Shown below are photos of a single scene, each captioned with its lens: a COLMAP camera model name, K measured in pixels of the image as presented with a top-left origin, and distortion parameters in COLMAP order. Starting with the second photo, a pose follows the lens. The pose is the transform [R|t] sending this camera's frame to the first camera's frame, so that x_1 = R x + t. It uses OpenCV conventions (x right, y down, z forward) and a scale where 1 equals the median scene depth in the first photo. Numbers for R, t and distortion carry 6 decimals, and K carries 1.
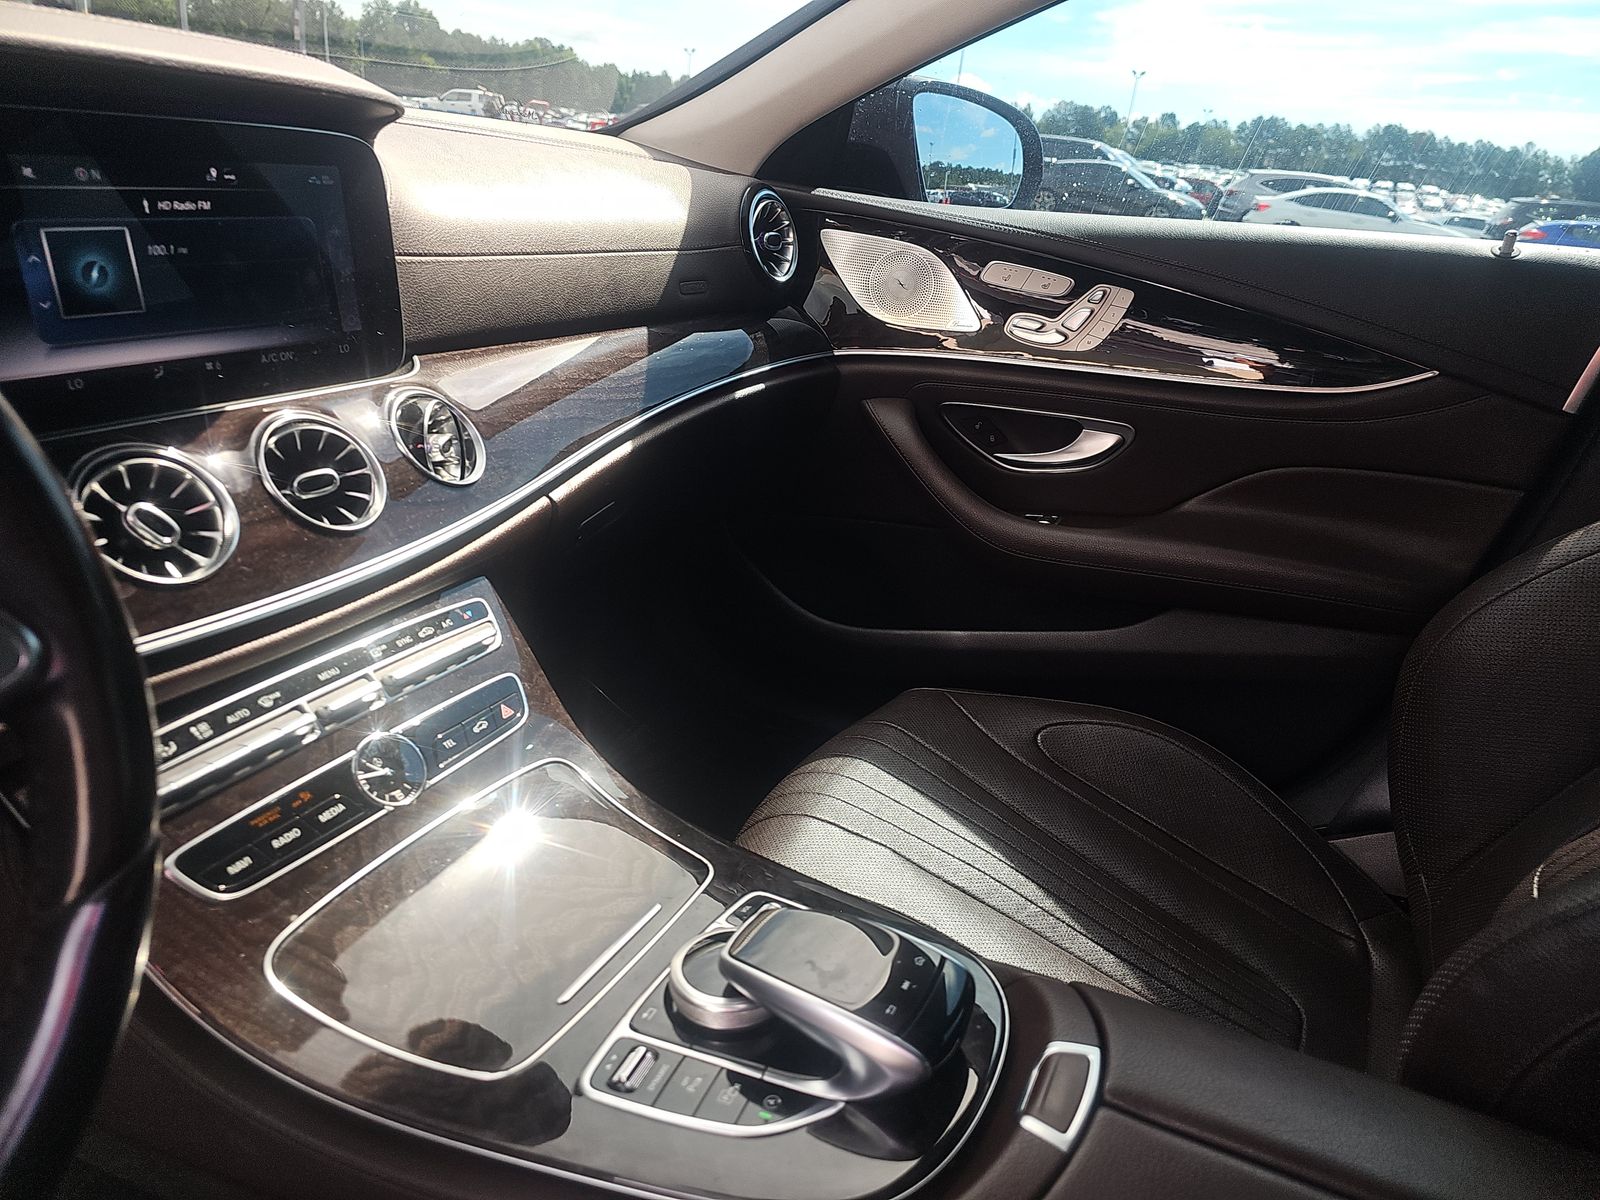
lens RADIAL K [[1090.4, 0, 791.4], [0, 1090.4, 610.3], [0, 0, 1]] dist [0.042587, -0.034911]
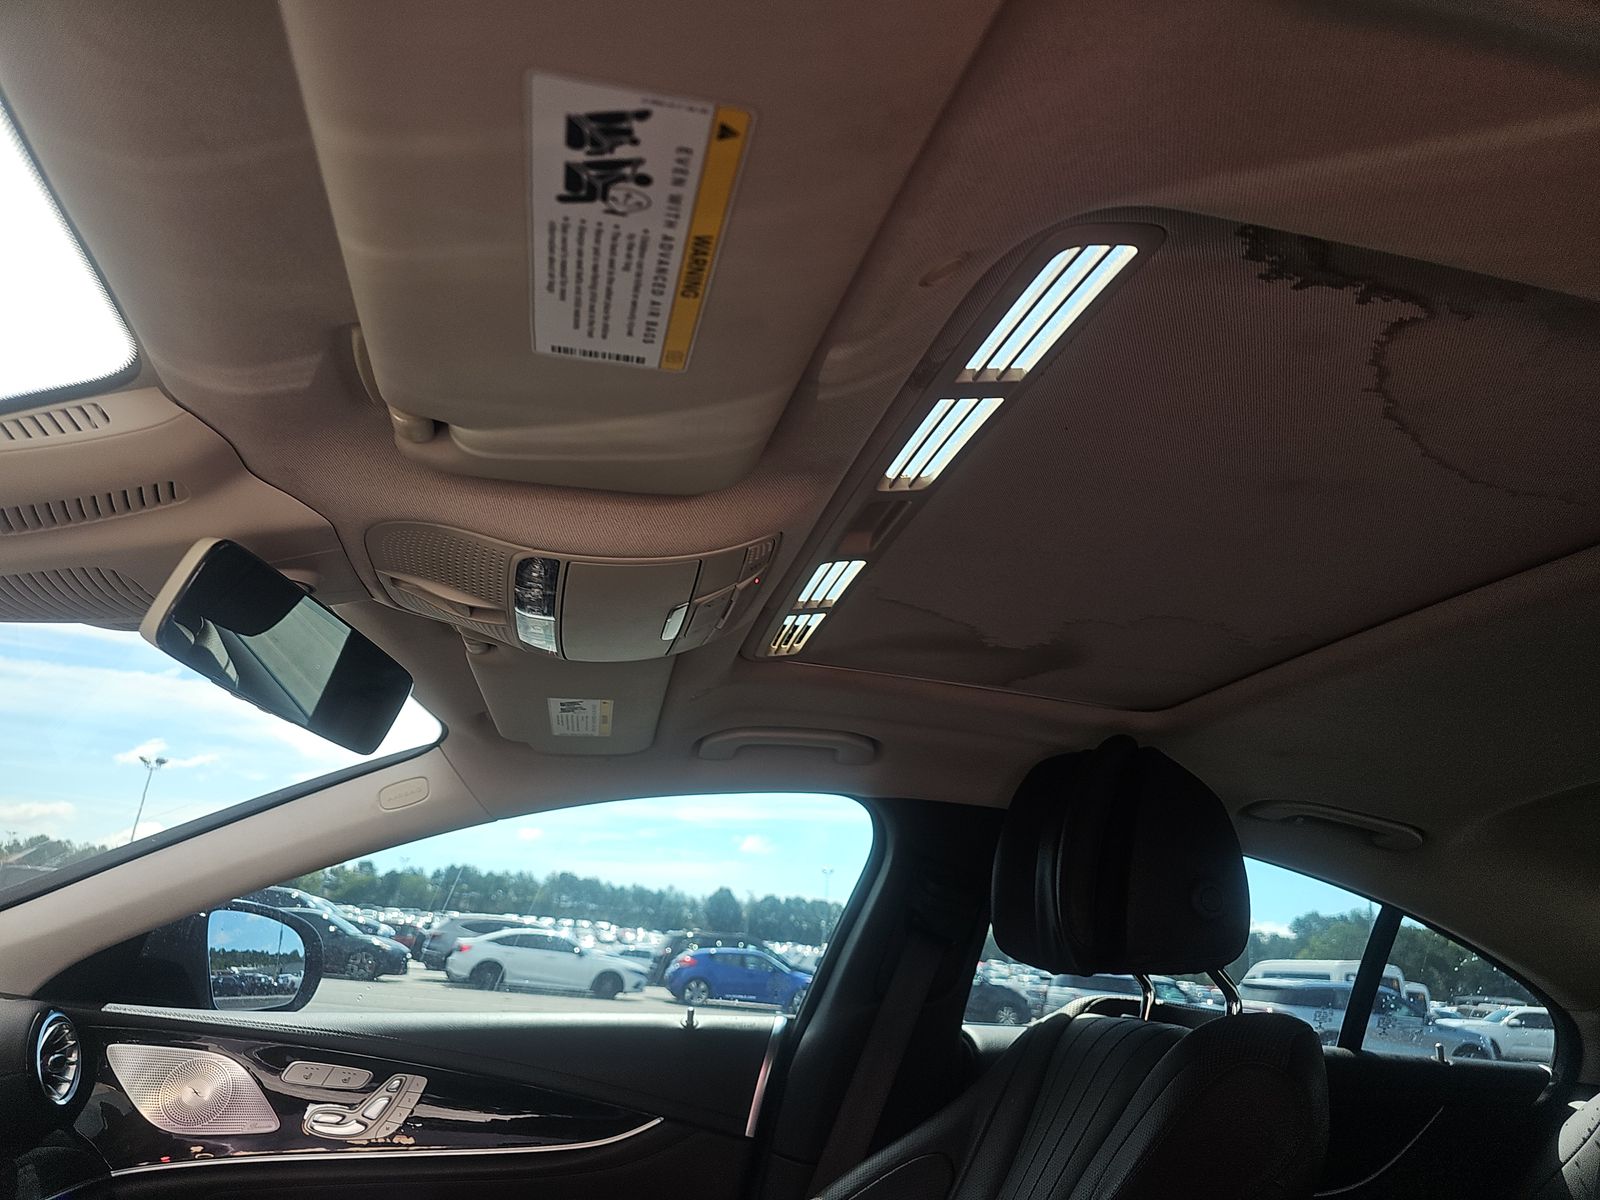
lens RADIAL K [[1098.8, 0, 824.1], [0, 1098.8, 603.7], [0, 0, 1]] dist [0.034922, -0.037209]
pose [[0.773815, 0.151138, 0.615116, -0.150509], [0.253946, 0.815627, -0.519869, 0.017441], [-0.580277, 0.558488, 0.592764, -0.211401]]
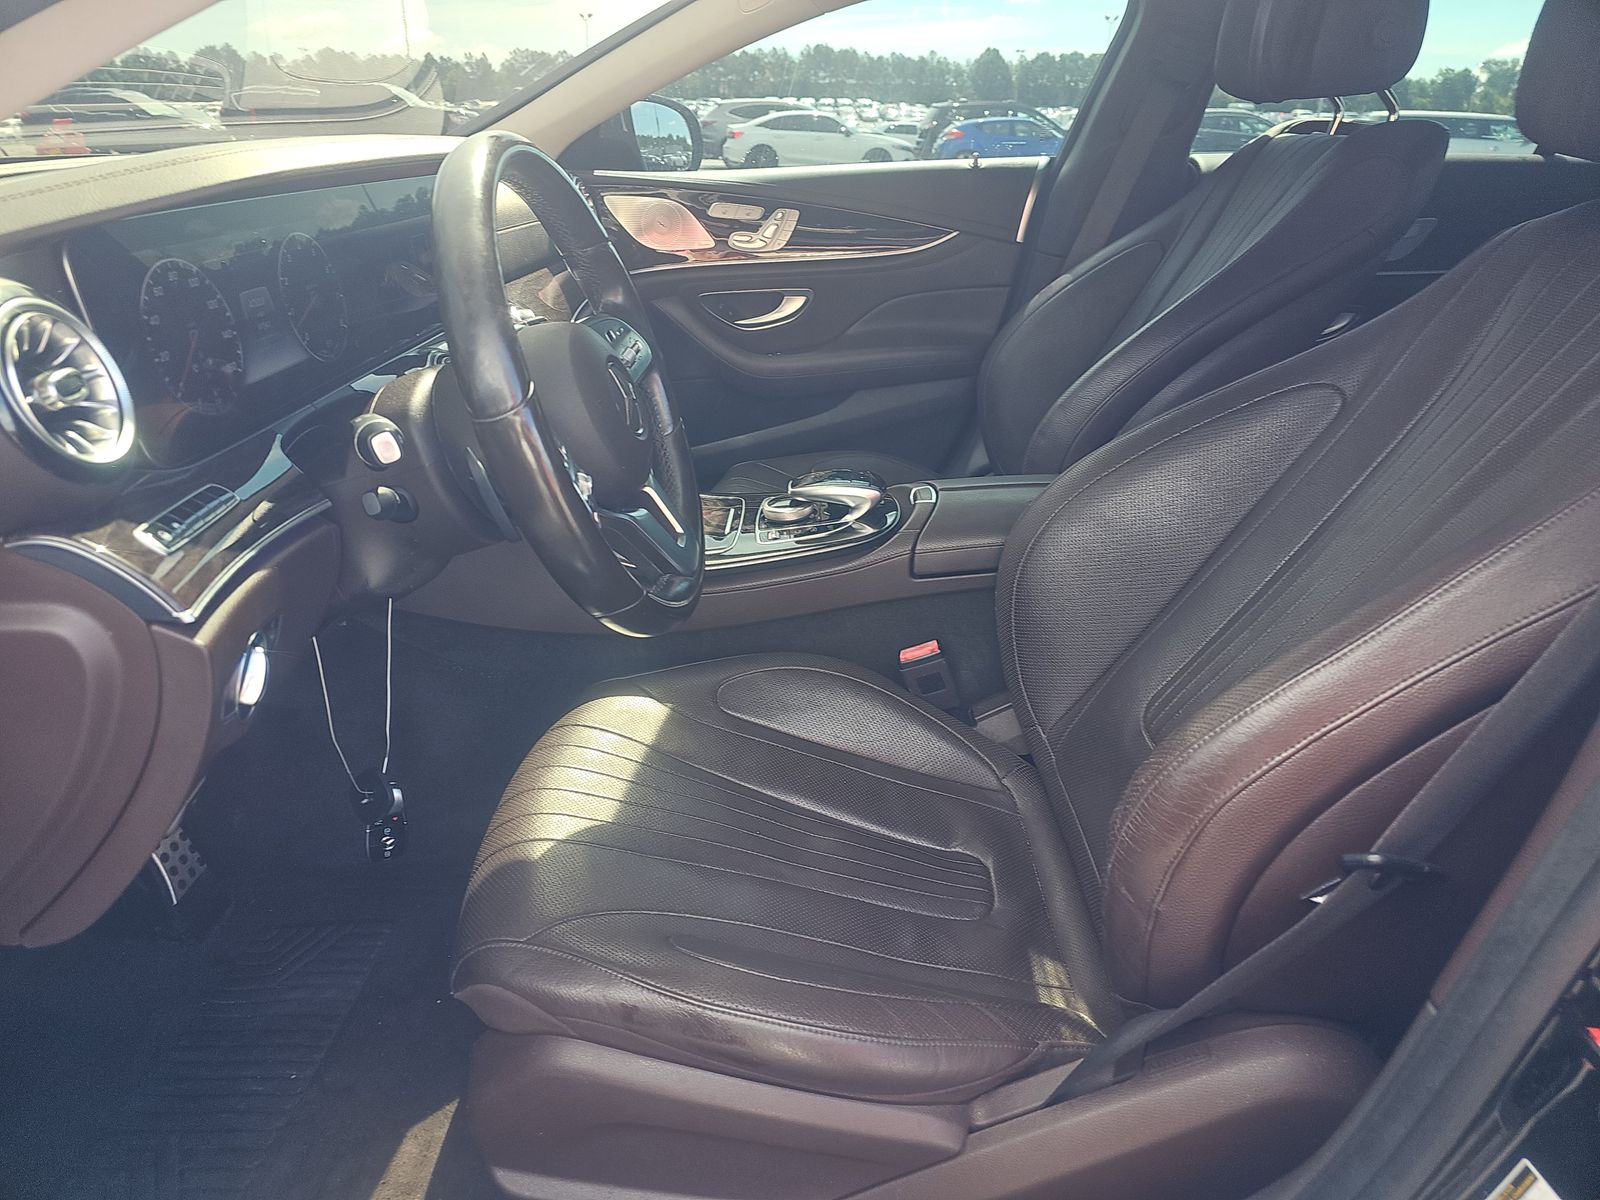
lens RADIAL K [[1090.4, 0, 791.4], [0, 1090.4, 610.3], [0, 0, 1]] dist [0.042587, -0.034911]
pose [[0.902660, -0.255763, 0.346107, -0.425611], [0.241357, 0.966715, 0.084906, 0.158520], [-0.356302, 0.006894, 0.934345, -0.566622]]
